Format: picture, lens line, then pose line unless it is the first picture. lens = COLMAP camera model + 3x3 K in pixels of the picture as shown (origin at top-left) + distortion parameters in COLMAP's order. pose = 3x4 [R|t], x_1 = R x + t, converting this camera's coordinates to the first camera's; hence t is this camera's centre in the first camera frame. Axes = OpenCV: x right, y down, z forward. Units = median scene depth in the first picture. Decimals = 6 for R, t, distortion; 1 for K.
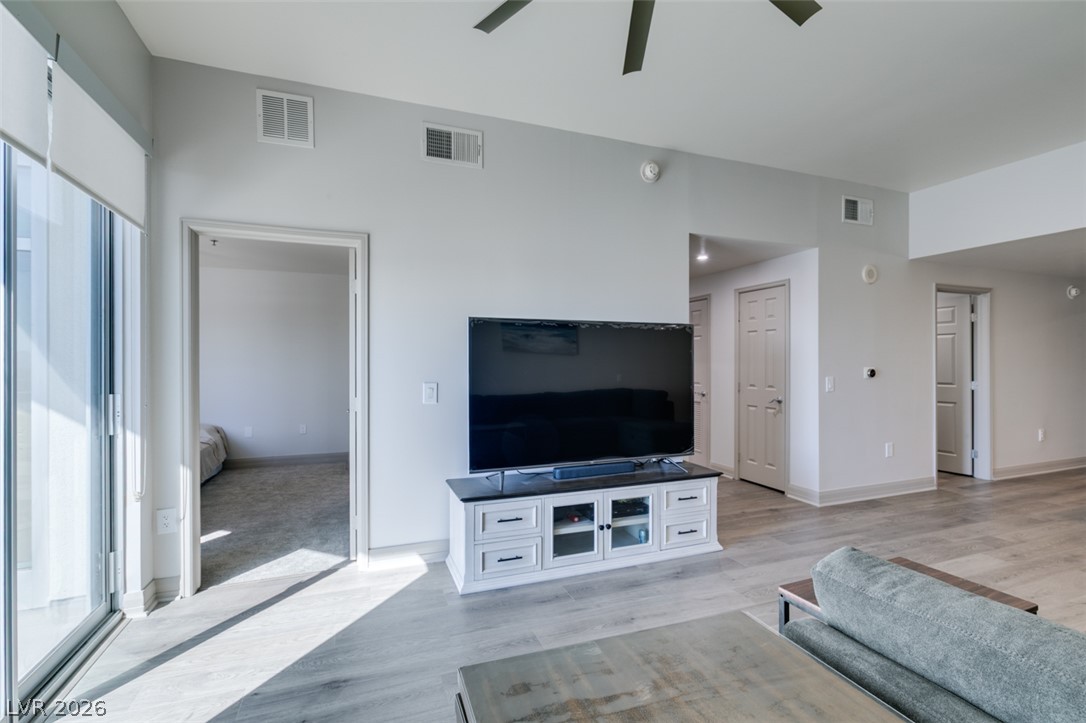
lens RADIAL K [[485.8, 0, 533.5], [0, 485.8, 364.8], [0, 0, 1]] dist [0.002747, -0.002322]
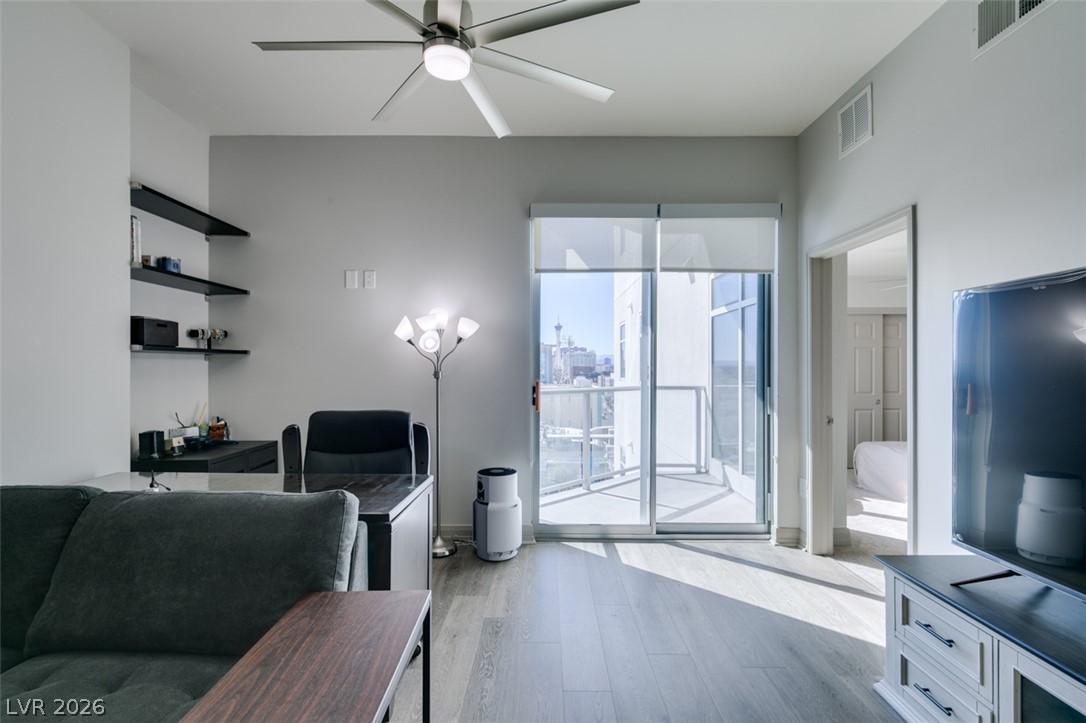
lens RADIAL K [[485.8, 0, 541.6], [0, 485.8, 365.9], [0, 0, 1]] dist [0.002747, -0.002322]
pose [[-0.360206, -0.001320, -0.932872, 0.514517], [-0.003333, 0.999994, -0.000128, -0.001180], [0.932867, 0.003063, -0.360208, 0.588420]]
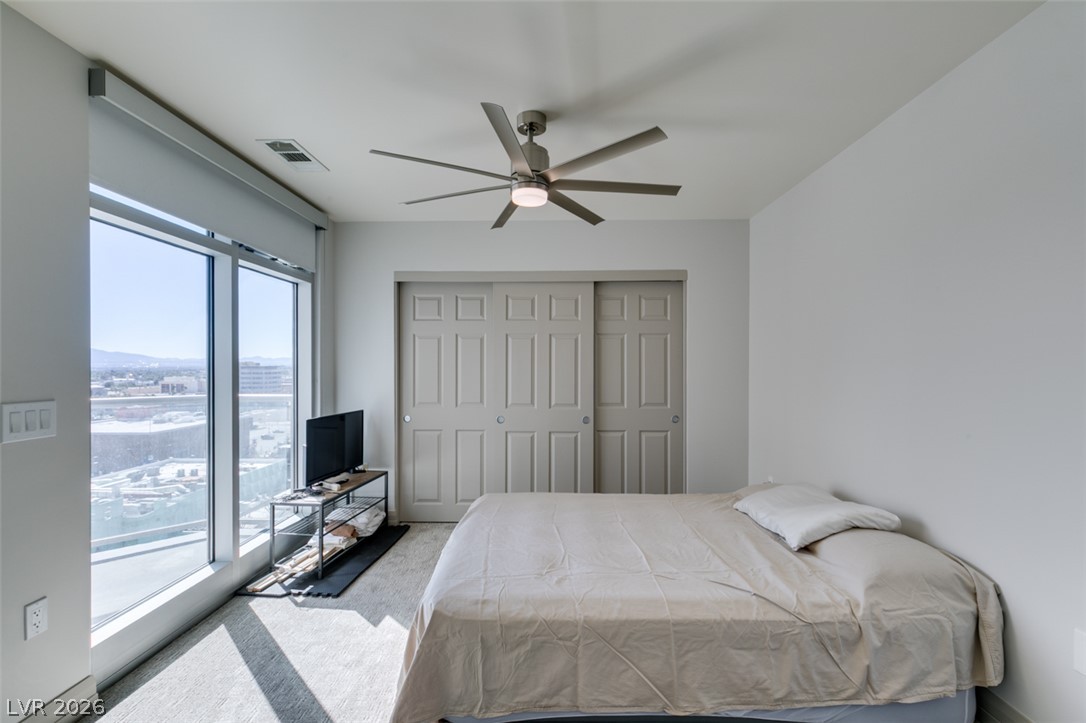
lens RADIAL K [[485.8, 0, 544.0], [0, 485.8, 368.7], [0, 0, 1]] dist [0.002747, -0.002322]
pose [[-0.375253, -0.001159, -0.926922, -0.440339], [-0.007110, 0.999973, 0.001628, 0.005767], [0.926895, 0.007201, -0.375251, 1.380073]]
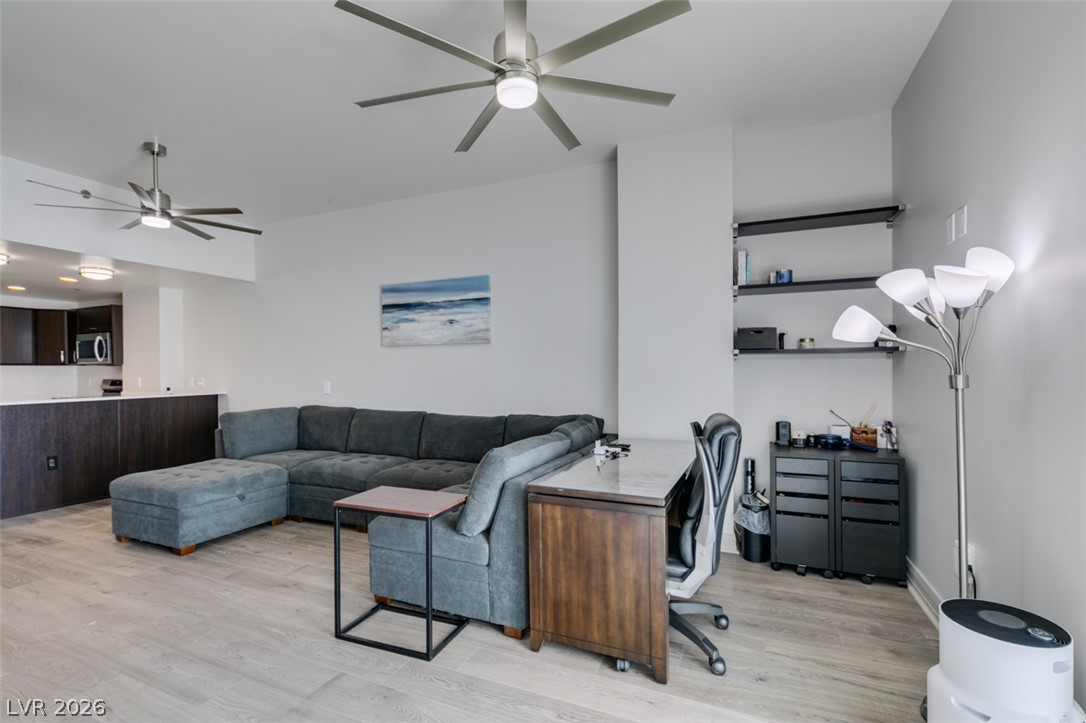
lens RADIAL K [[485.8, 0, 542.1], [0, 485.8, 371.3], [0, 0, 1]] dist [0.002747, -0.002322]
pose [[-0.718248, -0.000391, 0.695787, -0.301356], [0.010420, 0.999882, 0.011319, -0.003489], [-0.695709, 0.015380, -0.718159, 0.694961]]
